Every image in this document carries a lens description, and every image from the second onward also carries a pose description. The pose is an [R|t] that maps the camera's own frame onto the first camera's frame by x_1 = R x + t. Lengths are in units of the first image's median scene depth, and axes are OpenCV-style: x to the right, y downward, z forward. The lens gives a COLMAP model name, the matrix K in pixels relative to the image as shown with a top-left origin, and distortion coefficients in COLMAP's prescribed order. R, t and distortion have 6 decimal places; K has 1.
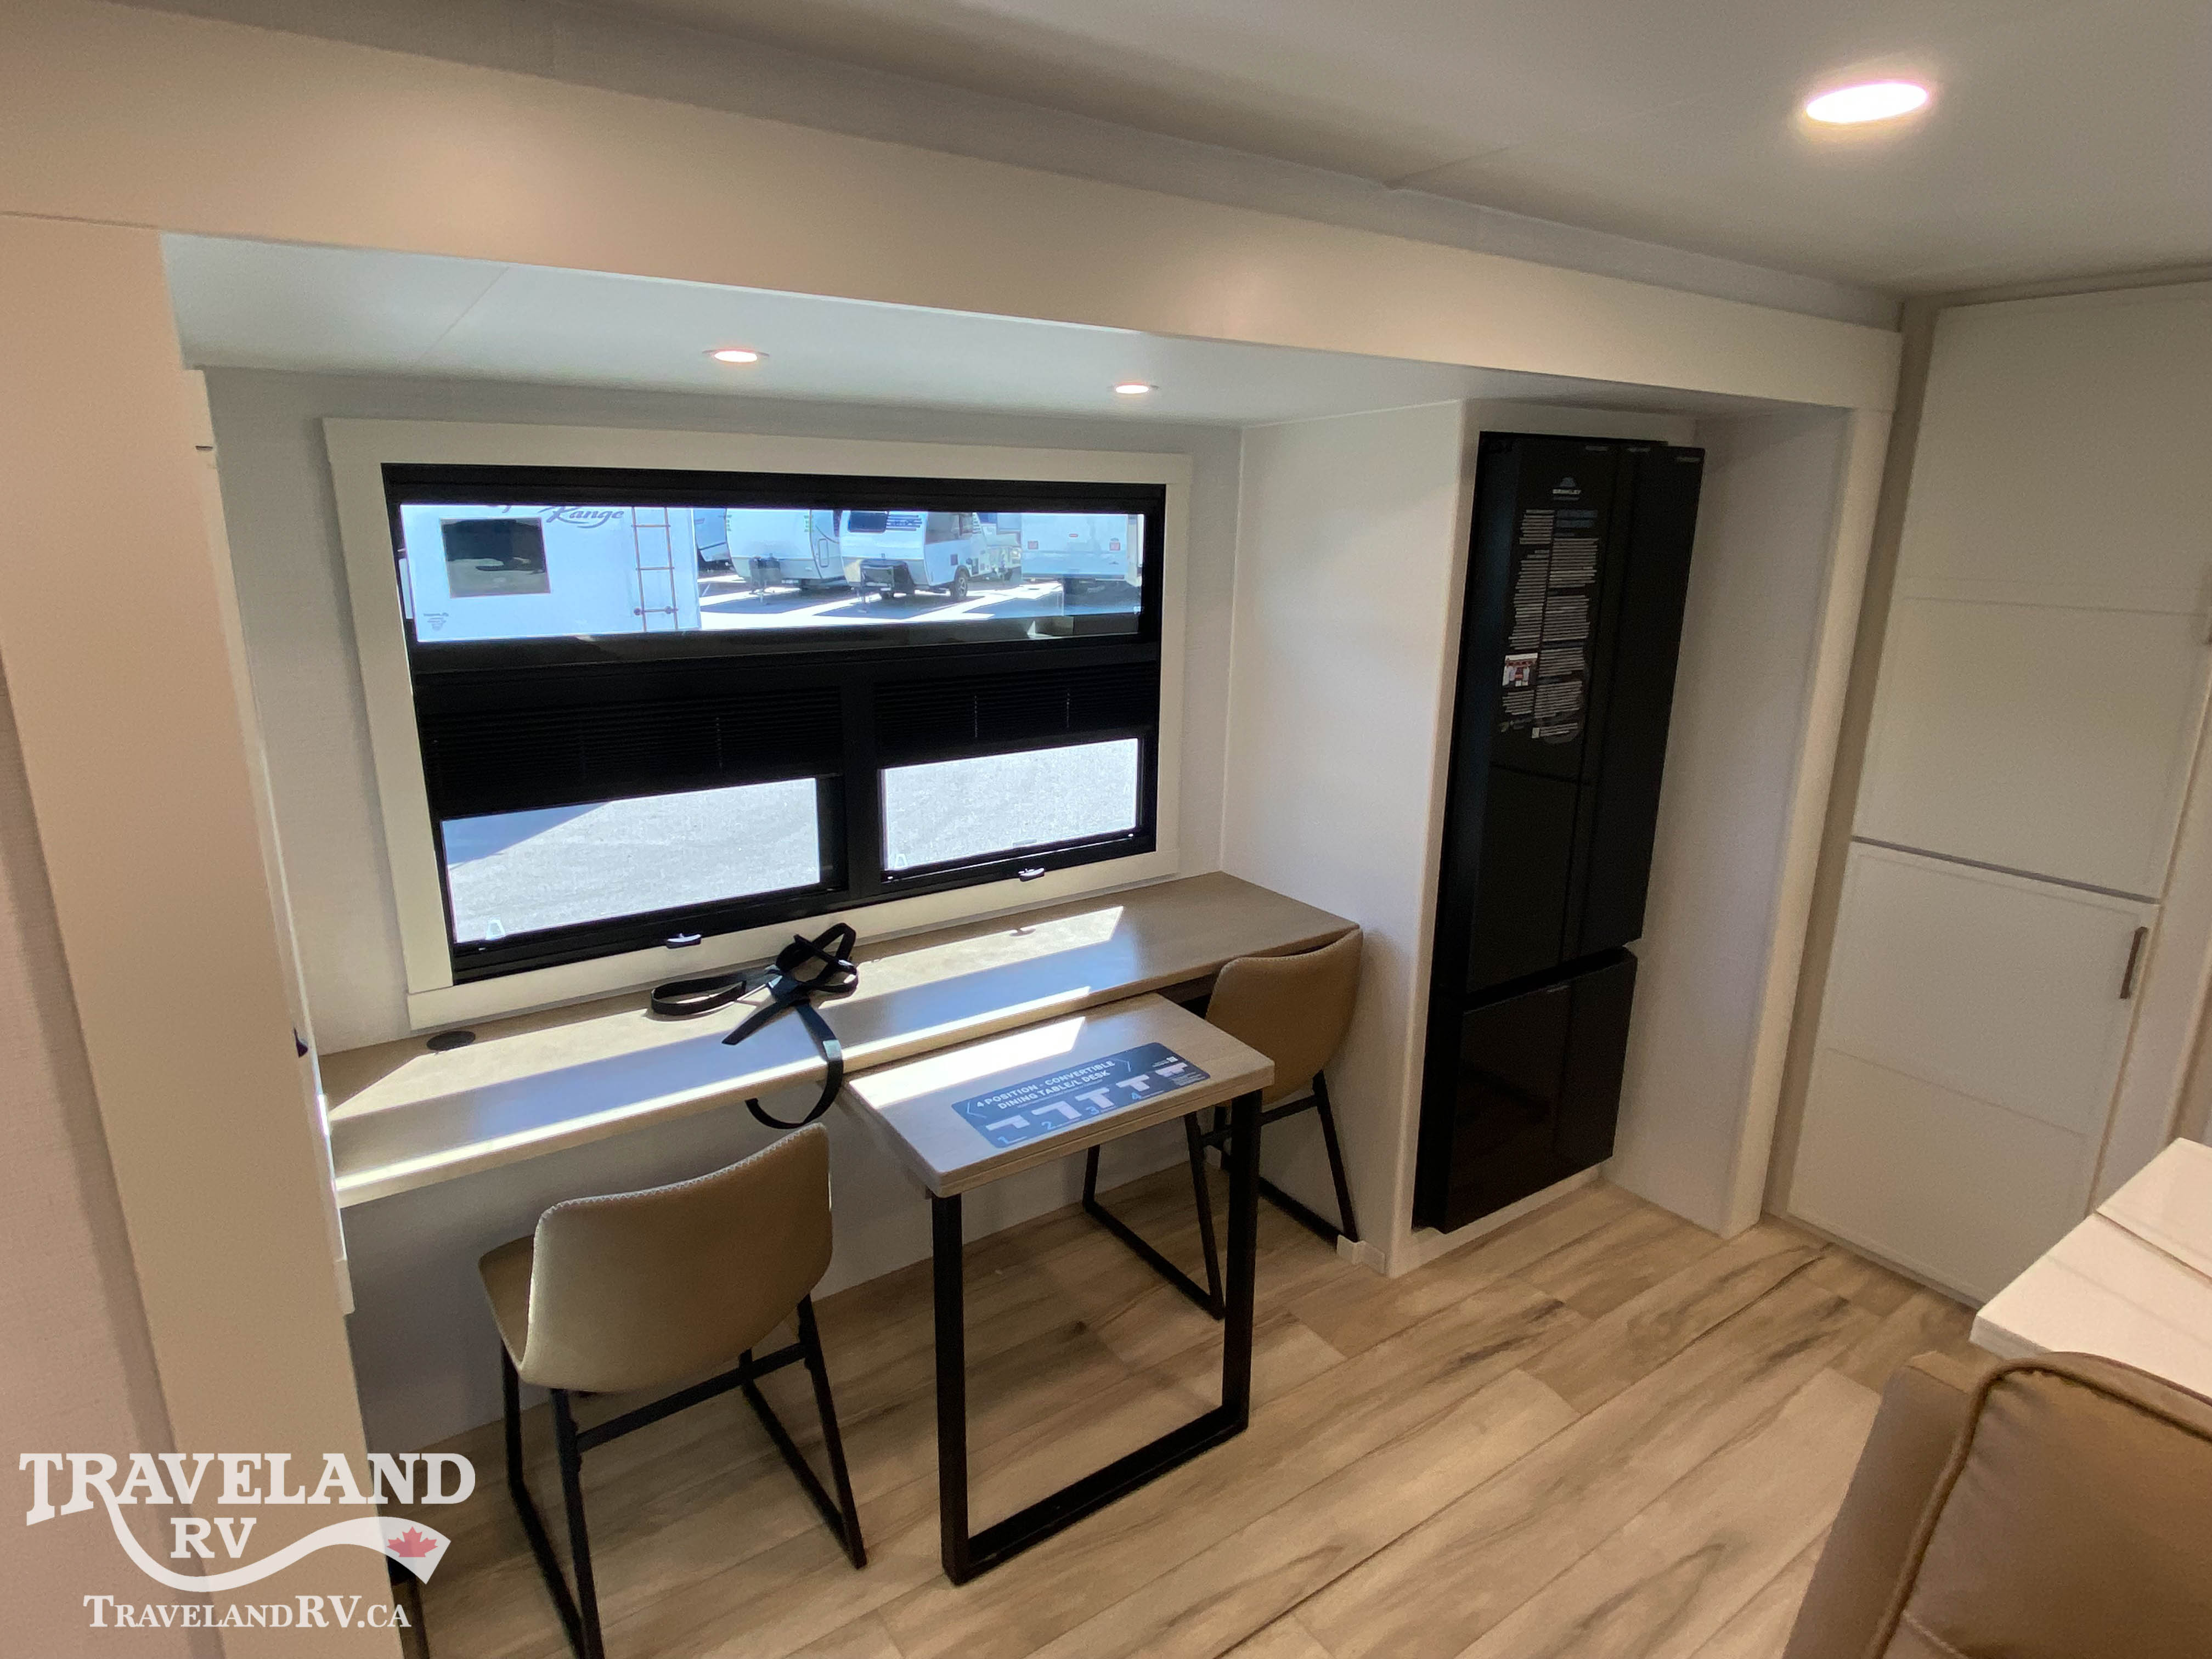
lens RADIAL K [[1195.8, 0, 1092.8], [0, 1195.8, 826.1], [0, 0, 1]] dist [0.040147, -0.037443]
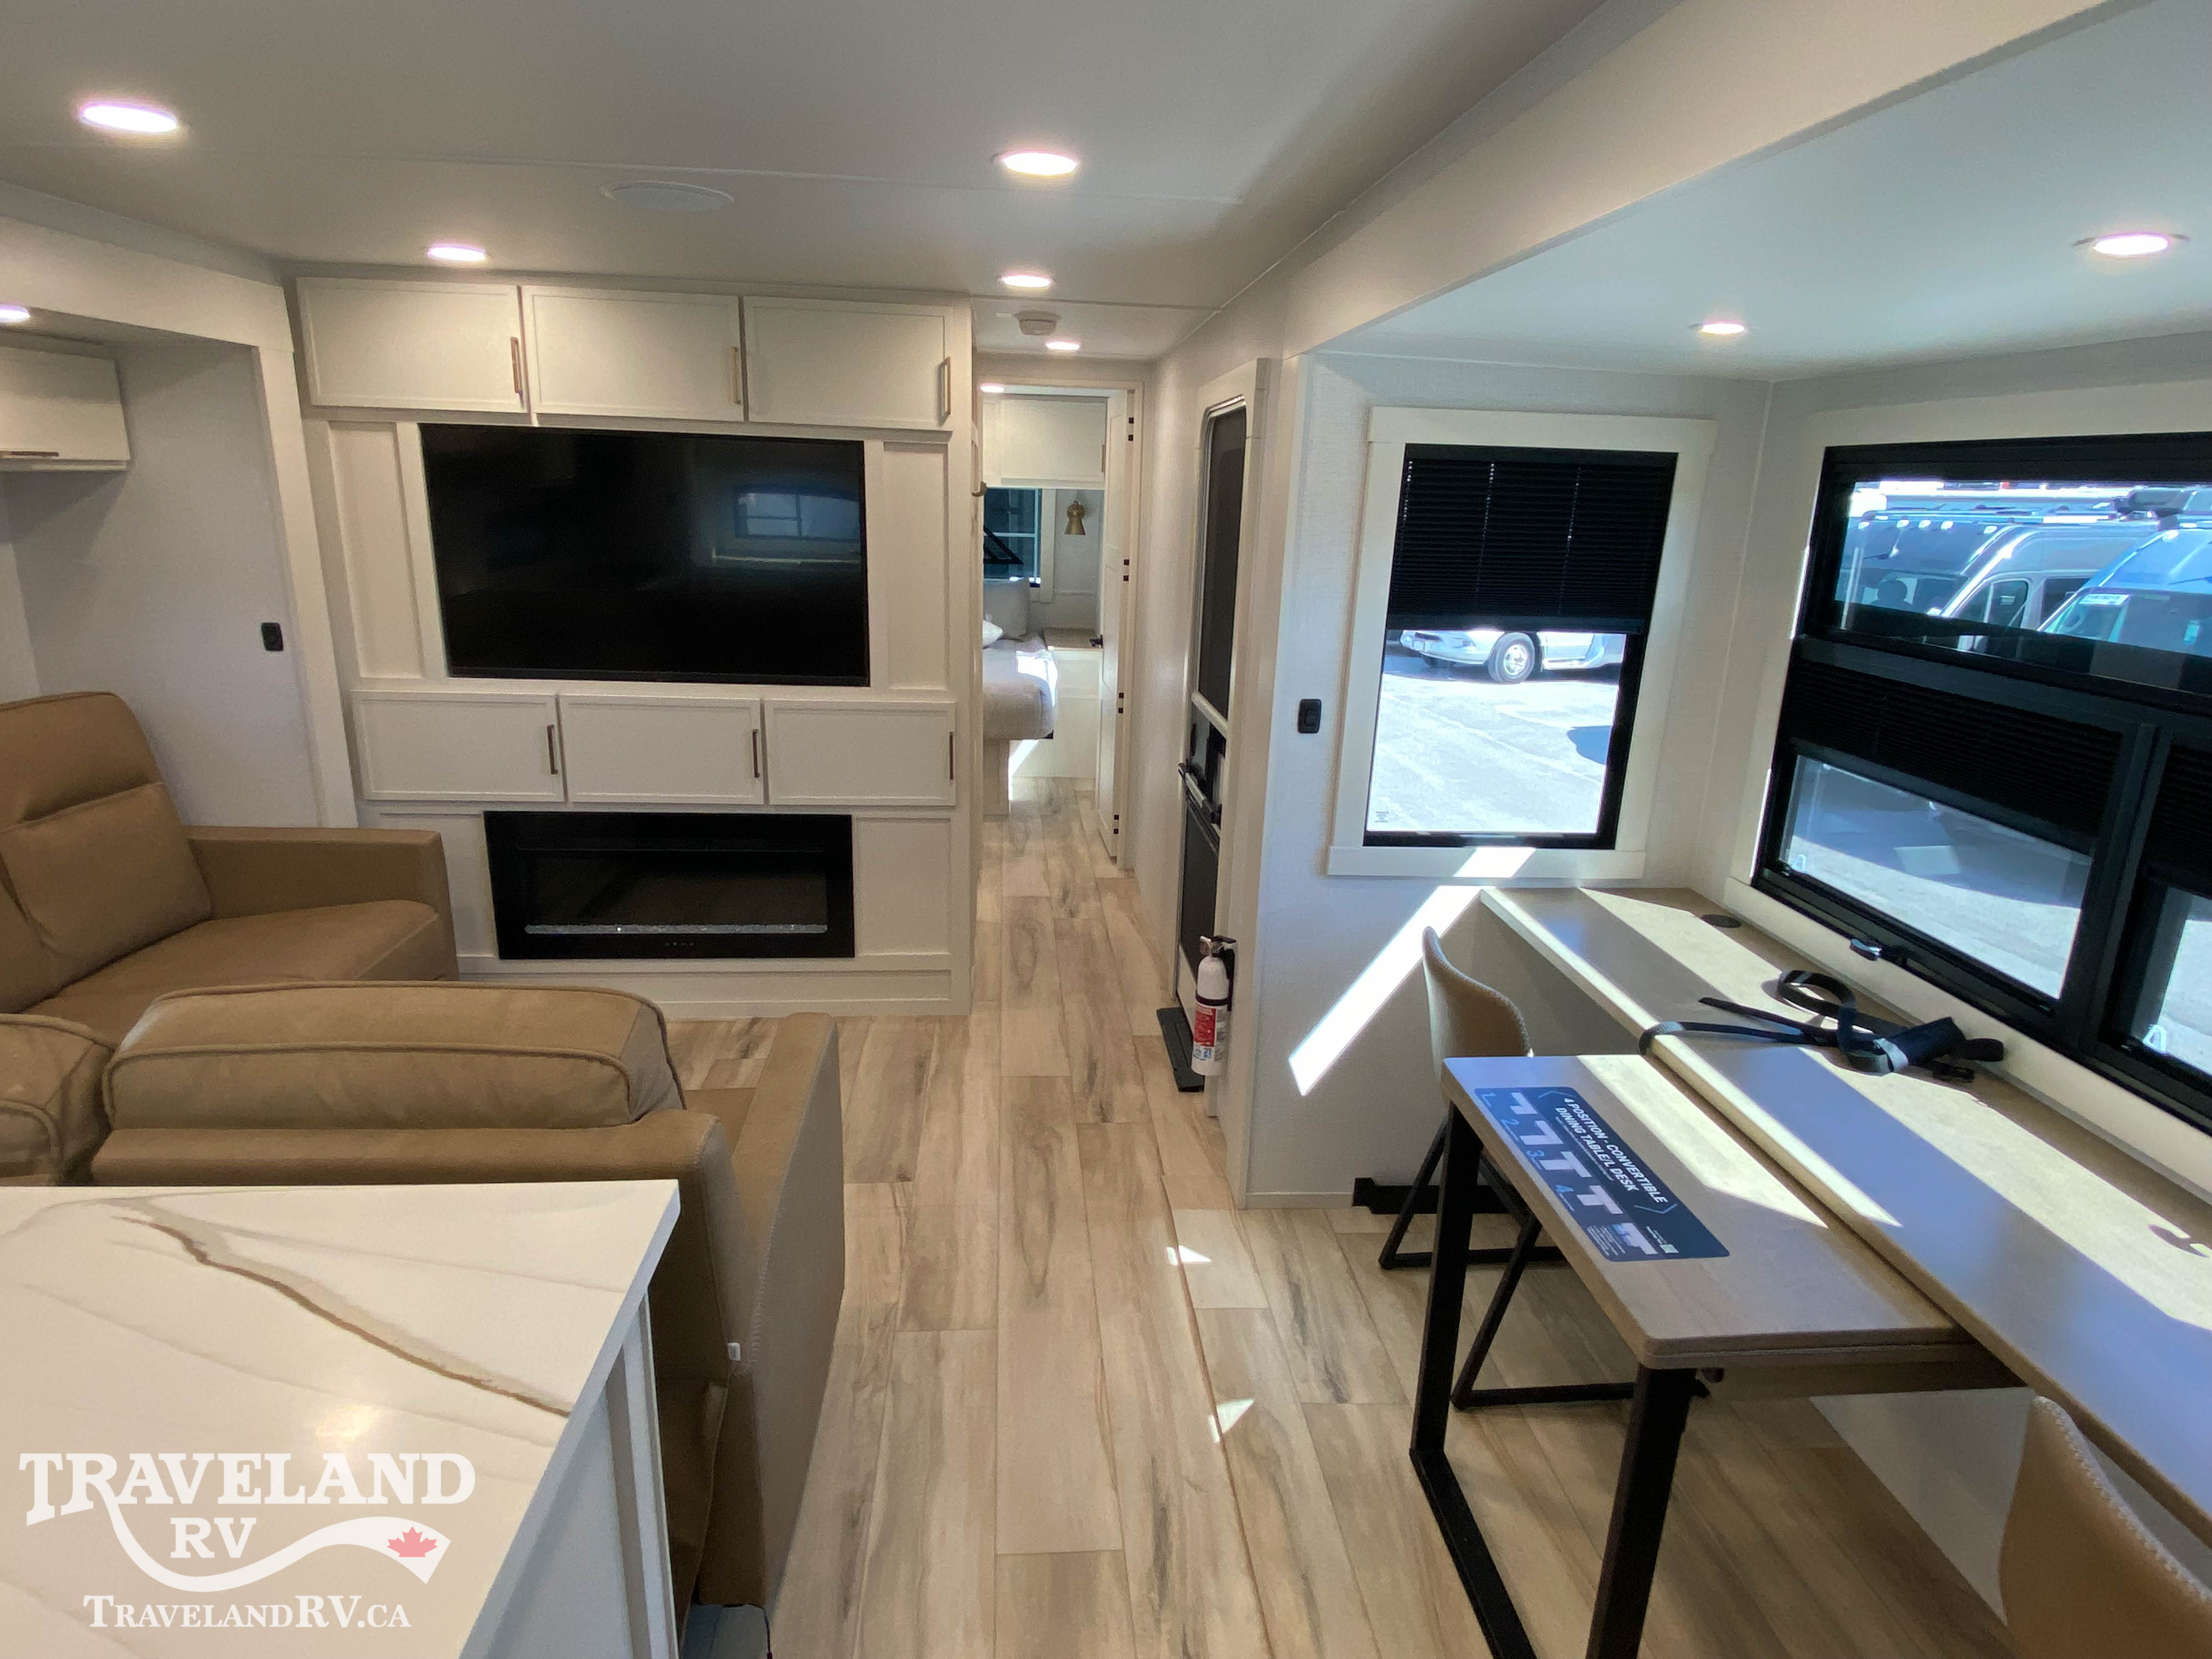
lens RADIAL K [[1195.8, 0, 1107.0], [0, 1195.8, 806.2], [0, 0, 1]] dist [0.040147, -0.037443]
pose [[-0.507676, 0.195299, -0.839120, 0.743429], [-0.253343, 0.897067, 0.362061, -0.200667], [0.823457, 0.396395, -0.405942, 0.878352]]
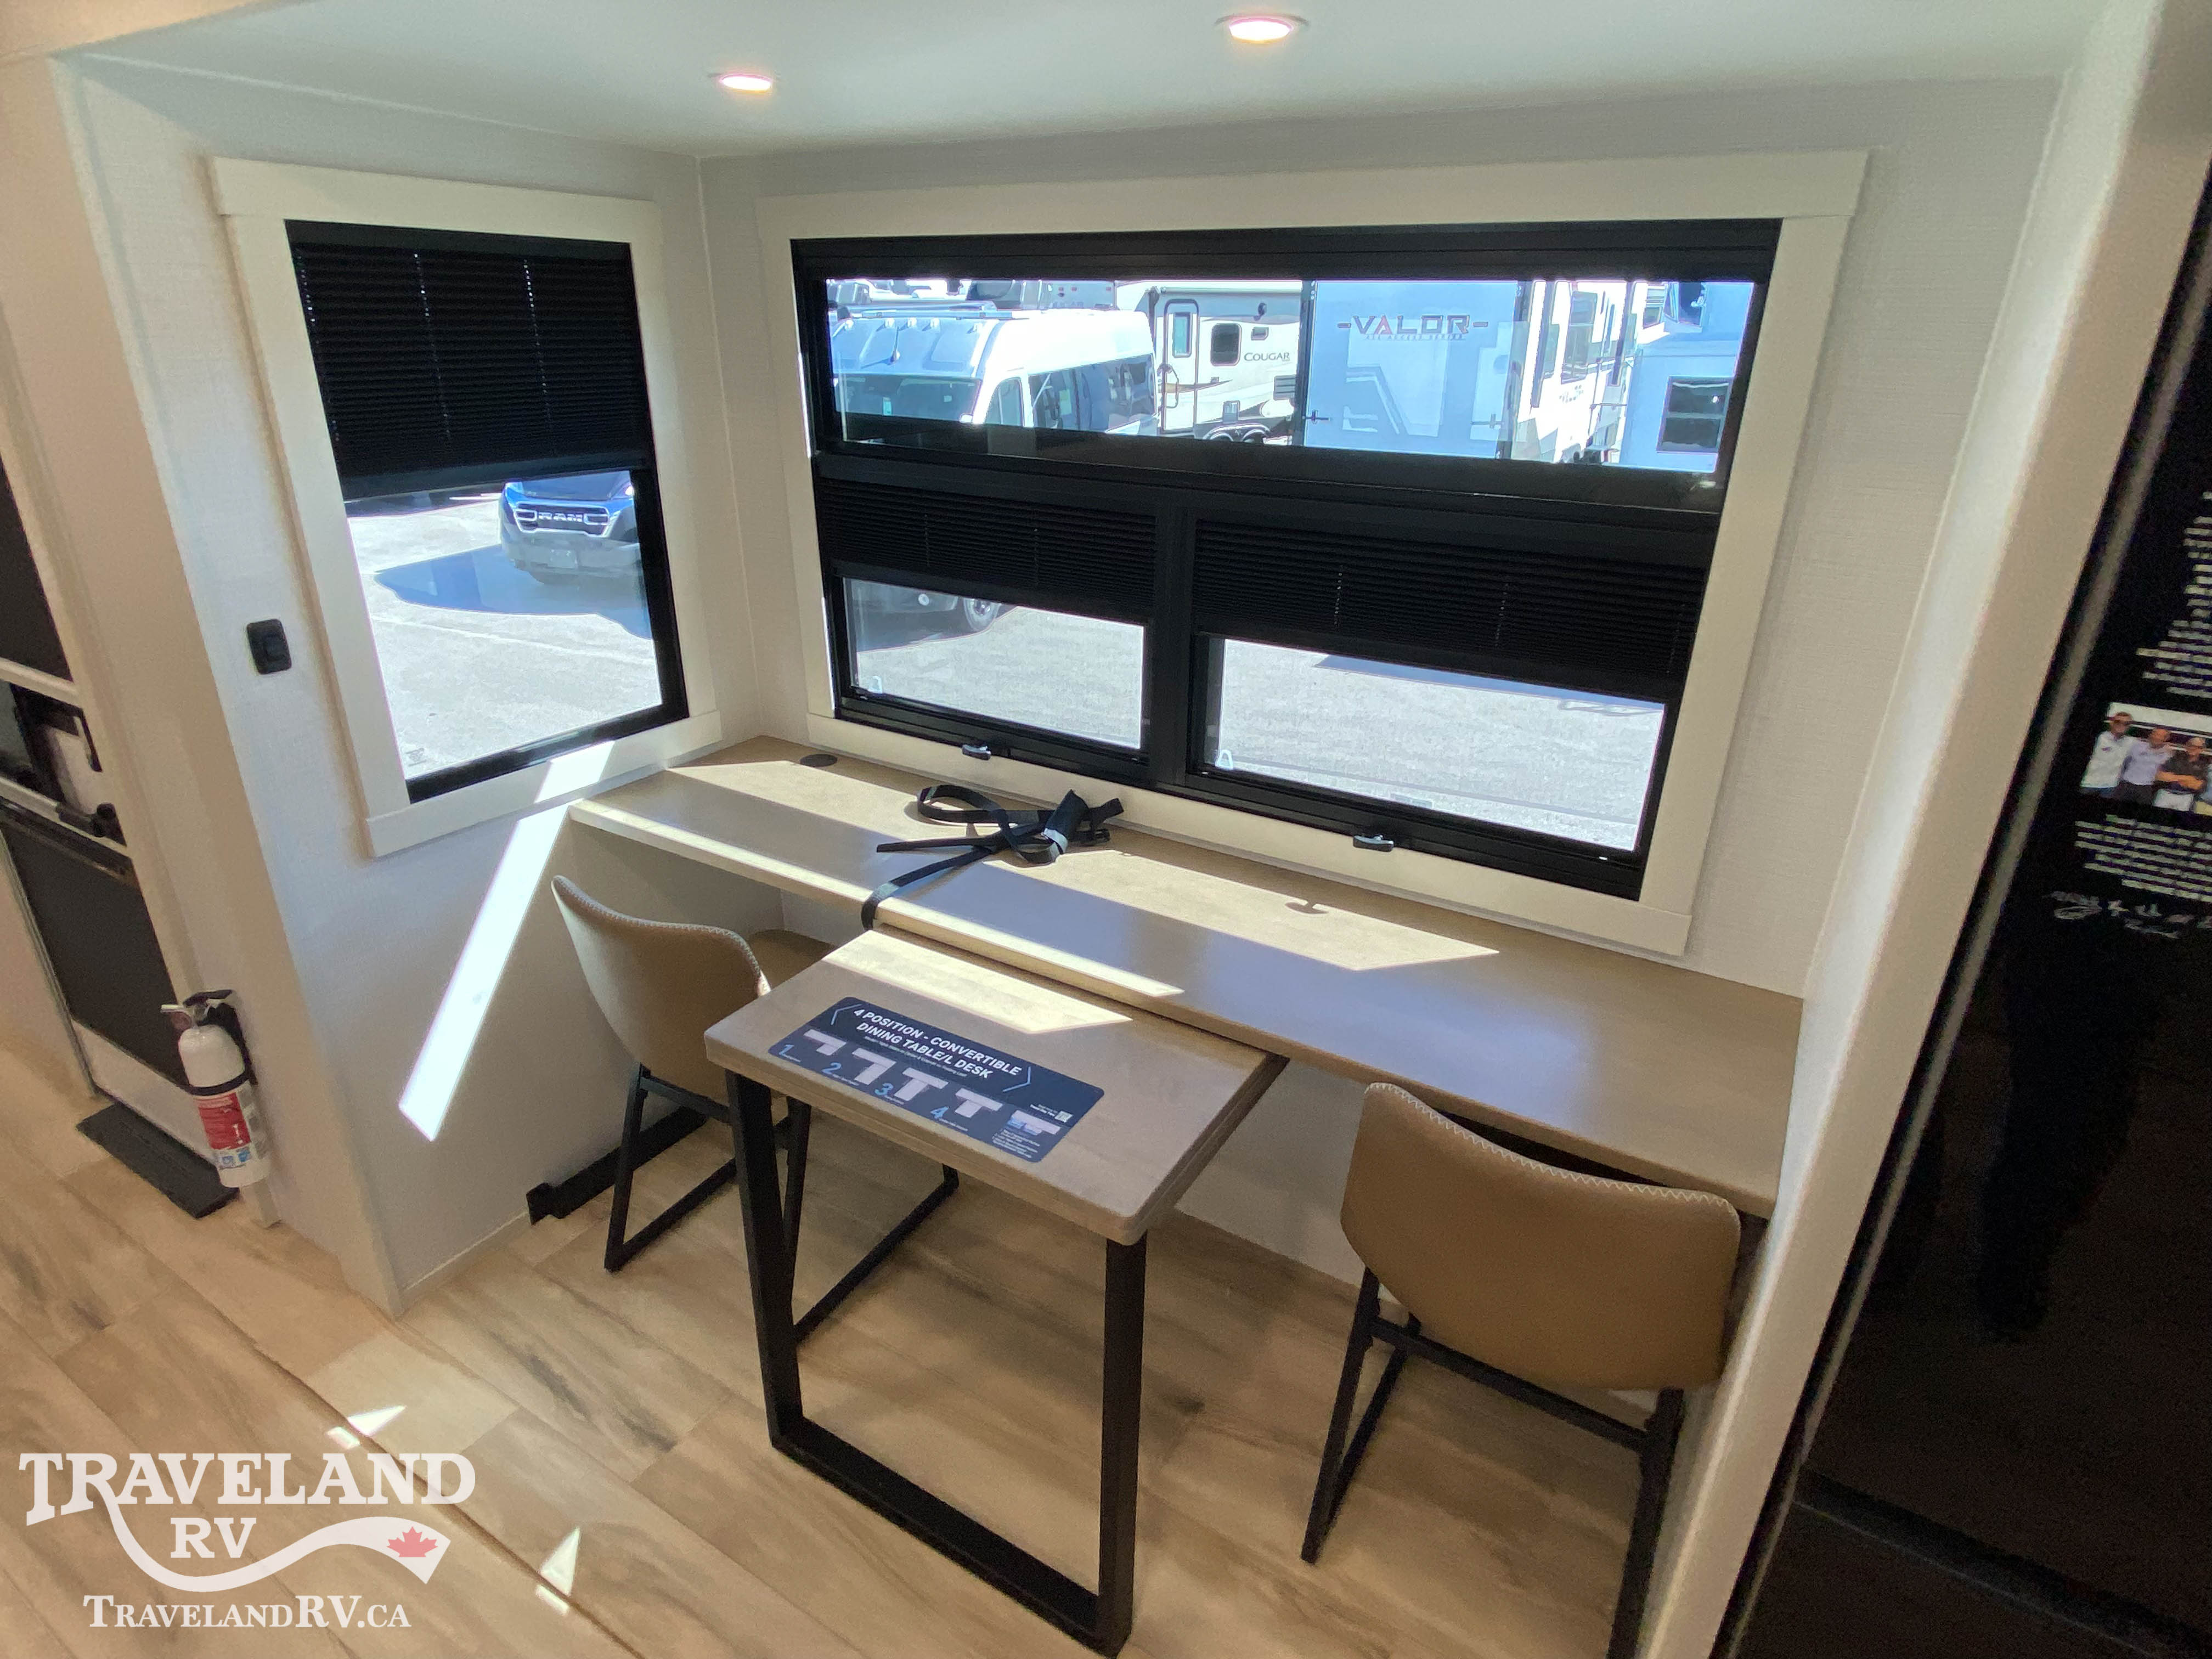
lens RADIAL K [[1195.8, 0, 1086.3], [0, 1195.8, 828.3], [0, 0, 1]] dist [0.040147, -0.037443]
pose [[0.393138, 0.354912, -0.848221, 0.570048], [-0.240705, 0.930056, 0.277591, -0.145468], [0.887414, 0.095040, 0.451070, 0.660787]]
